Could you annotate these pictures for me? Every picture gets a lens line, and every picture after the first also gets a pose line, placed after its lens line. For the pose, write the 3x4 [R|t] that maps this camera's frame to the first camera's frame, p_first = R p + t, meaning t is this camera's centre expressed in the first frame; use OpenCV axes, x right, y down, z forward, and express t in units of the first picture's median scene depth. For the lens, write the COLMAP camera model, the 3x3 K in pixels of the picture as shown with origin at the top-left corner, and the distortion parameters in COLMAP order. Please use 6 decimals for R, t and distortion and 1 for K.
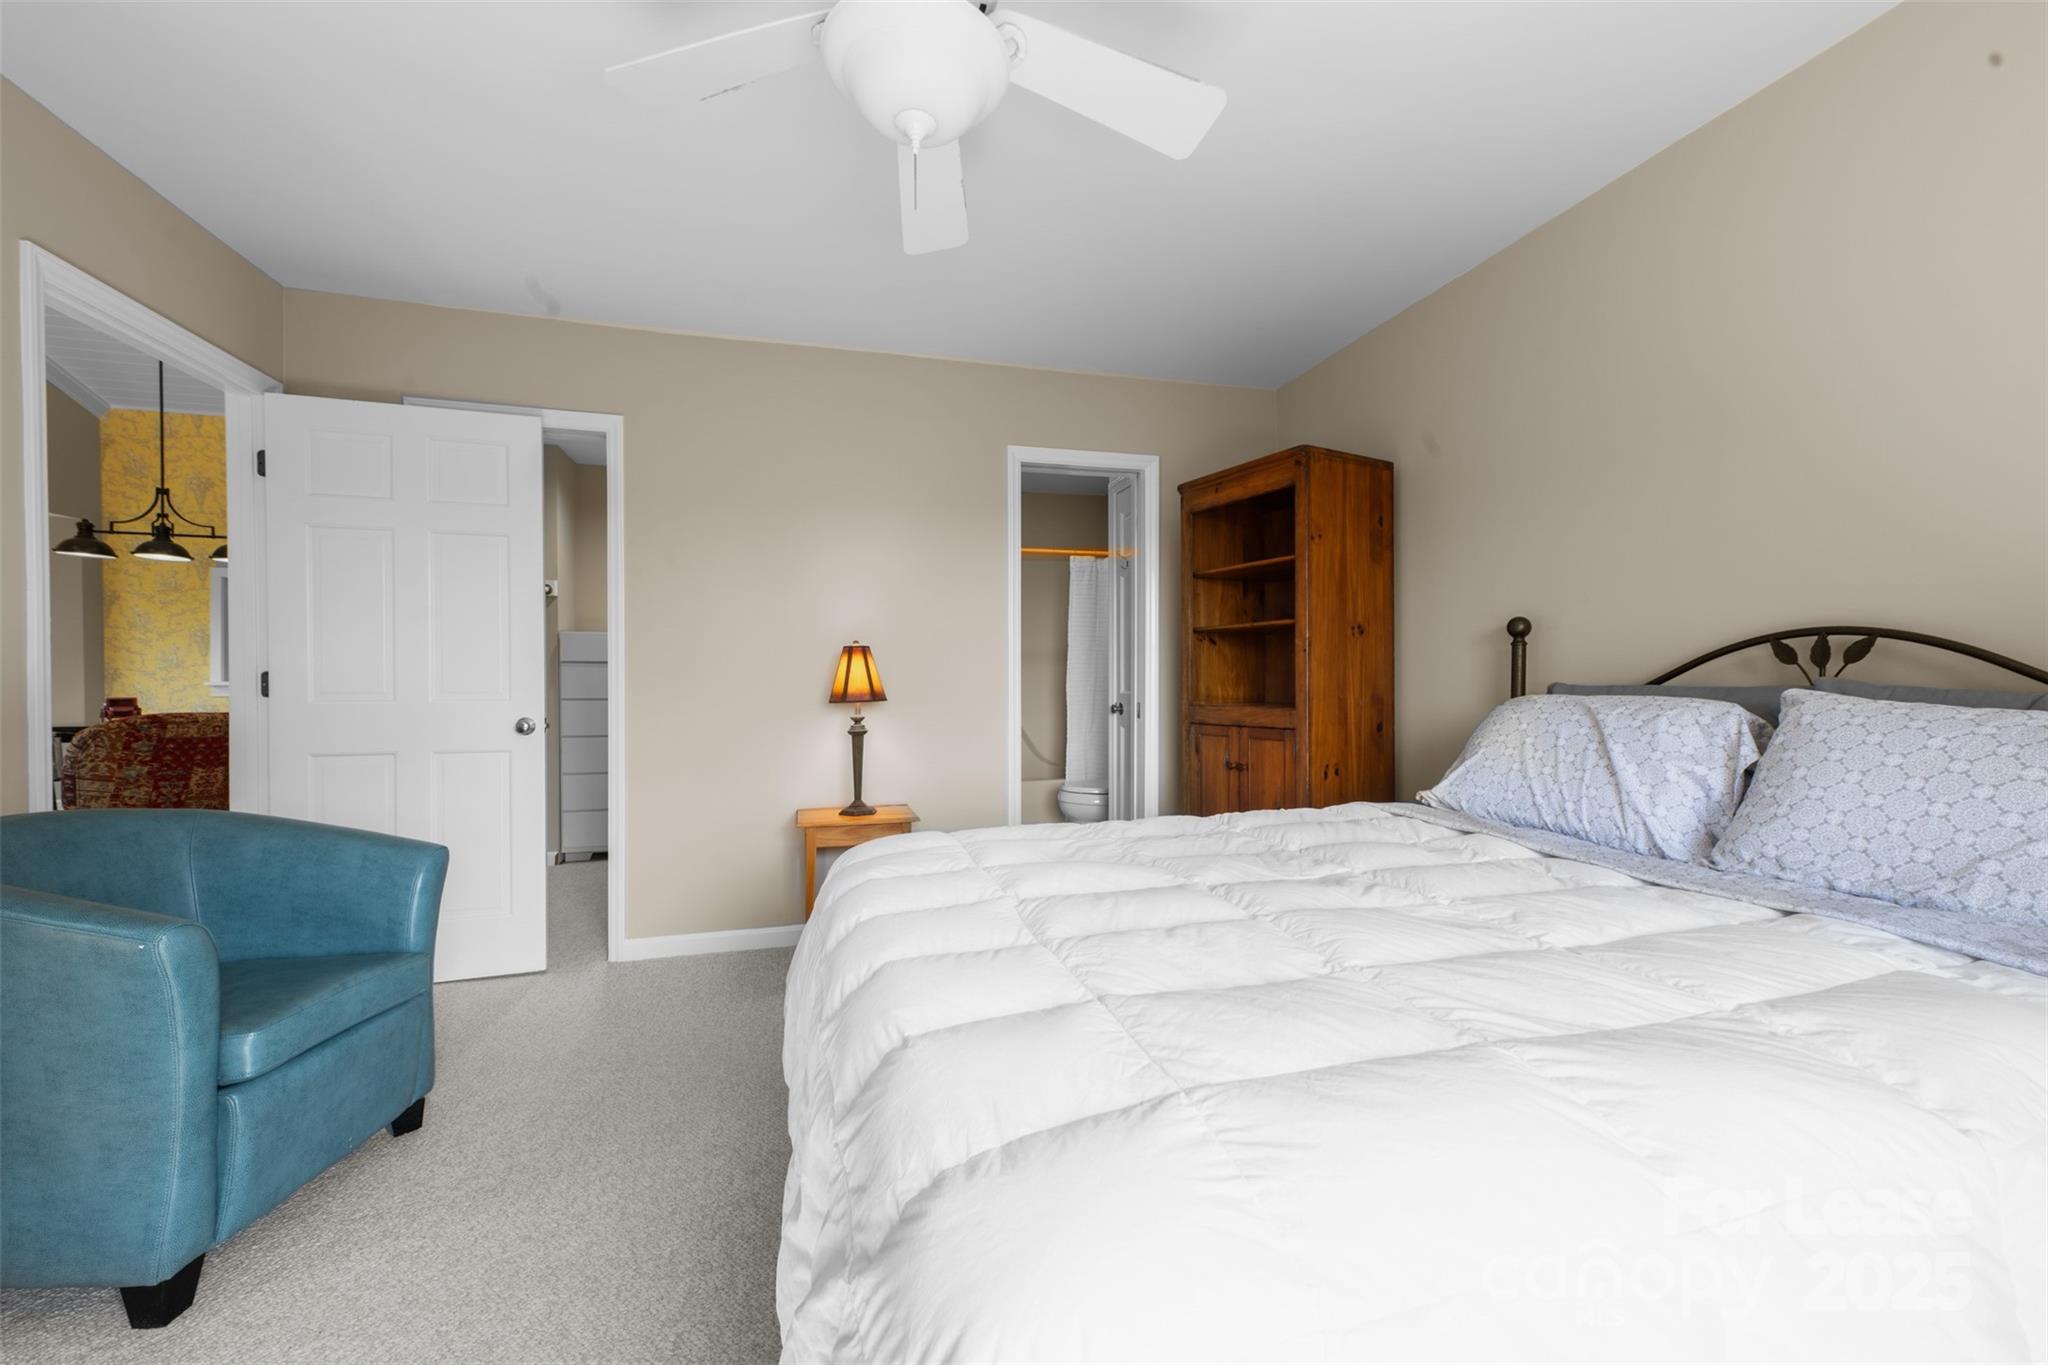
lens RADIAL K [[806.9, 0, 1022.5], [0, 806.9, 683.3], [0, 0, 1]] dist [0.008237, 0.000190]
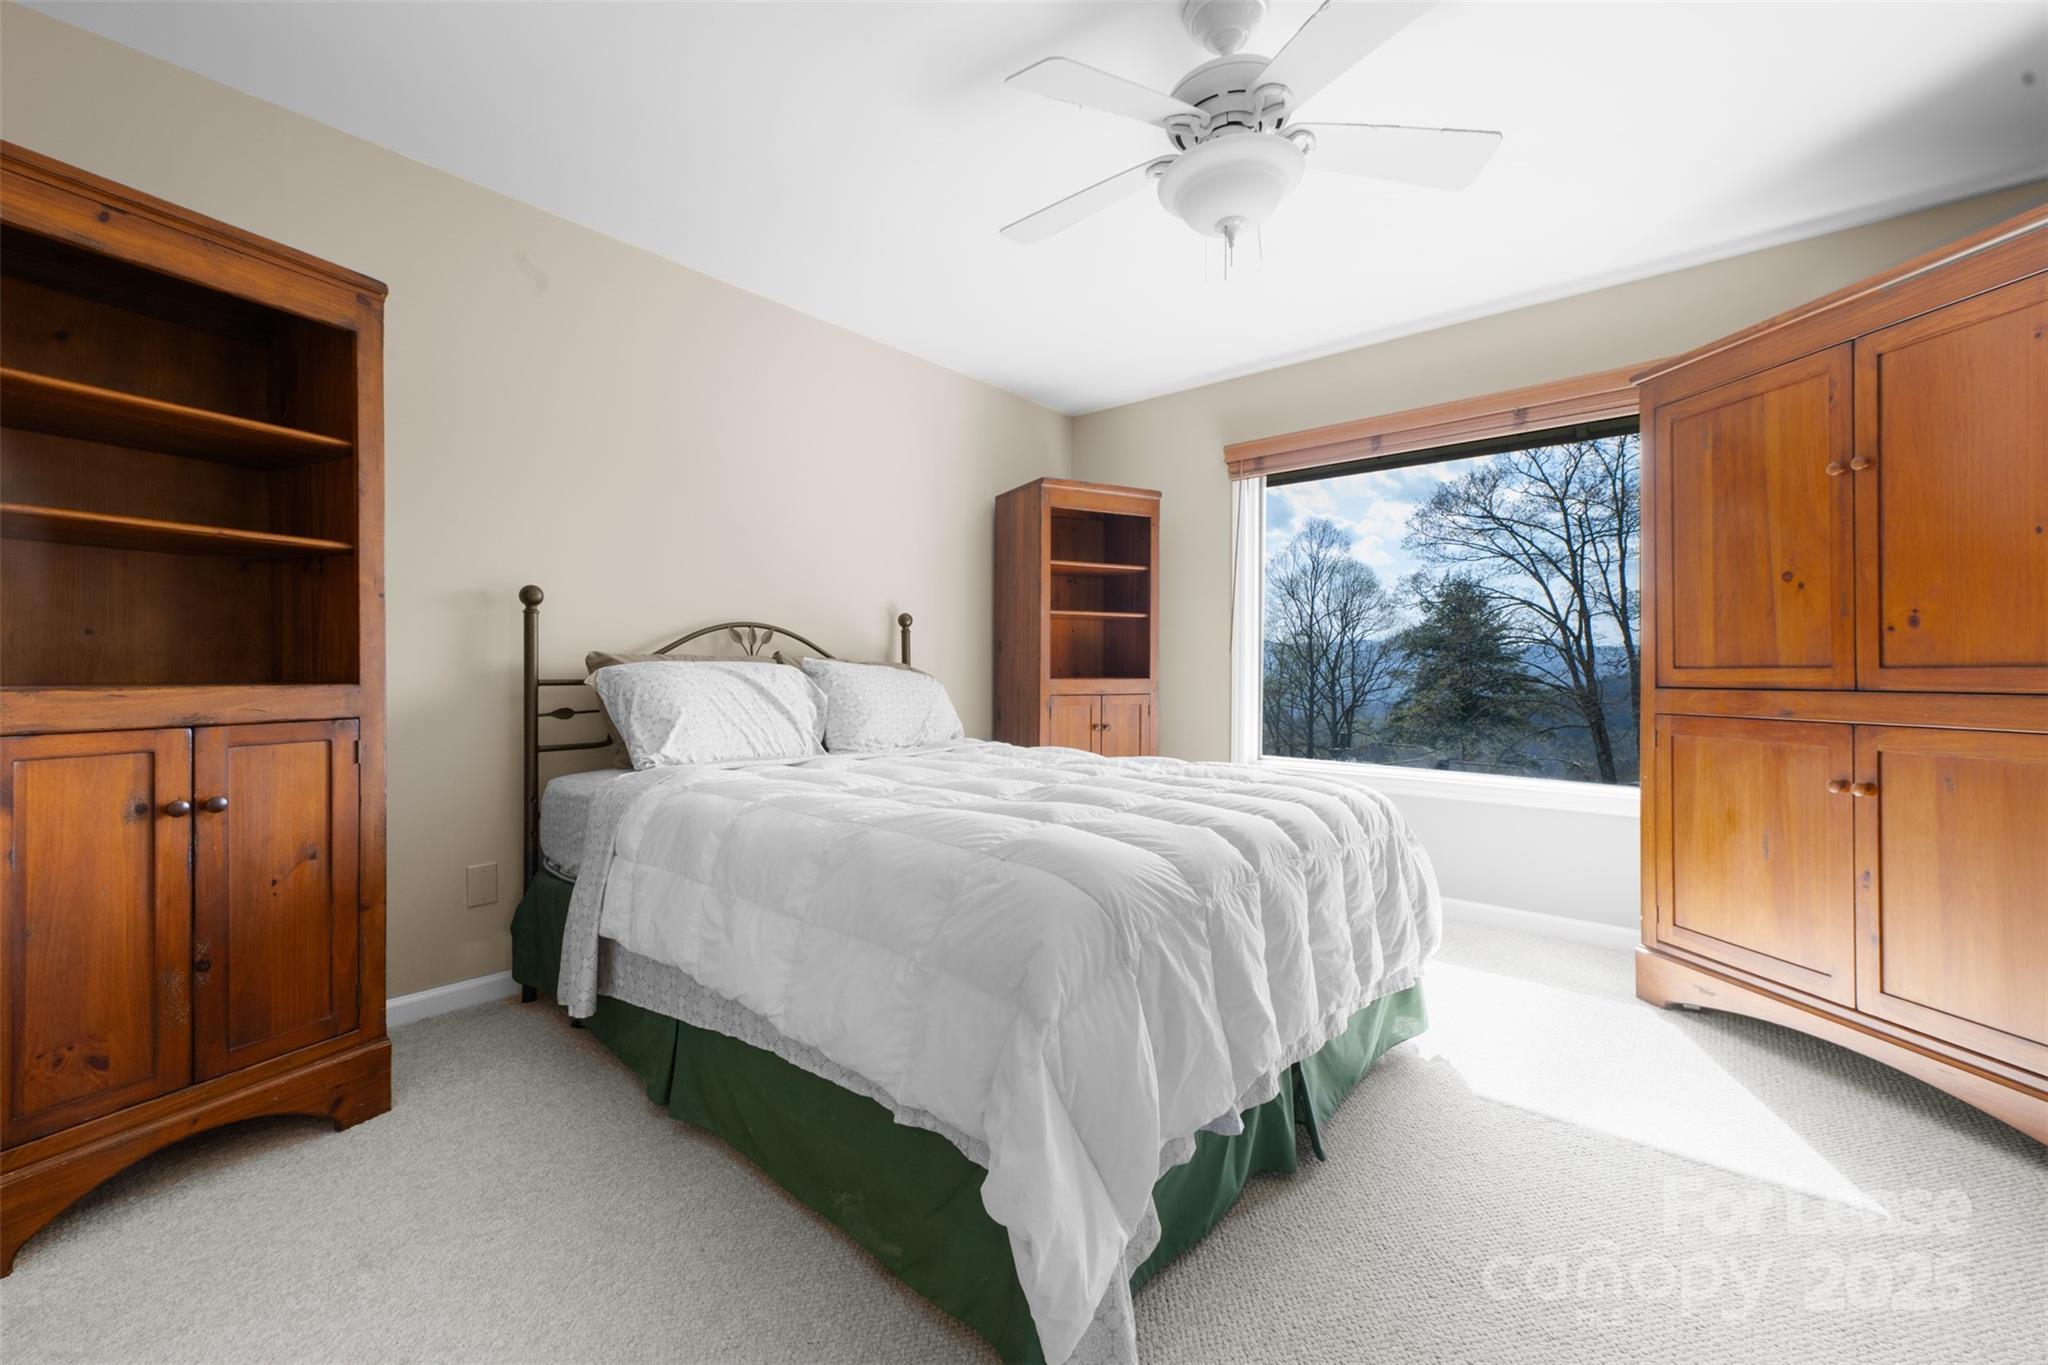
lens RADIAL K [[806.9, 0, 1019.3], [0, 806.9, 669.0], [0, 0, 1]] dist [0.008237, 0.000190]
pose [[-0.571224, -0.004905, 0.820780, -0.686831], [-0.005287, 0.999983, 0.002296, 0.020553], [-0.820777, -0.003027, -0.571240, 1.334334]]
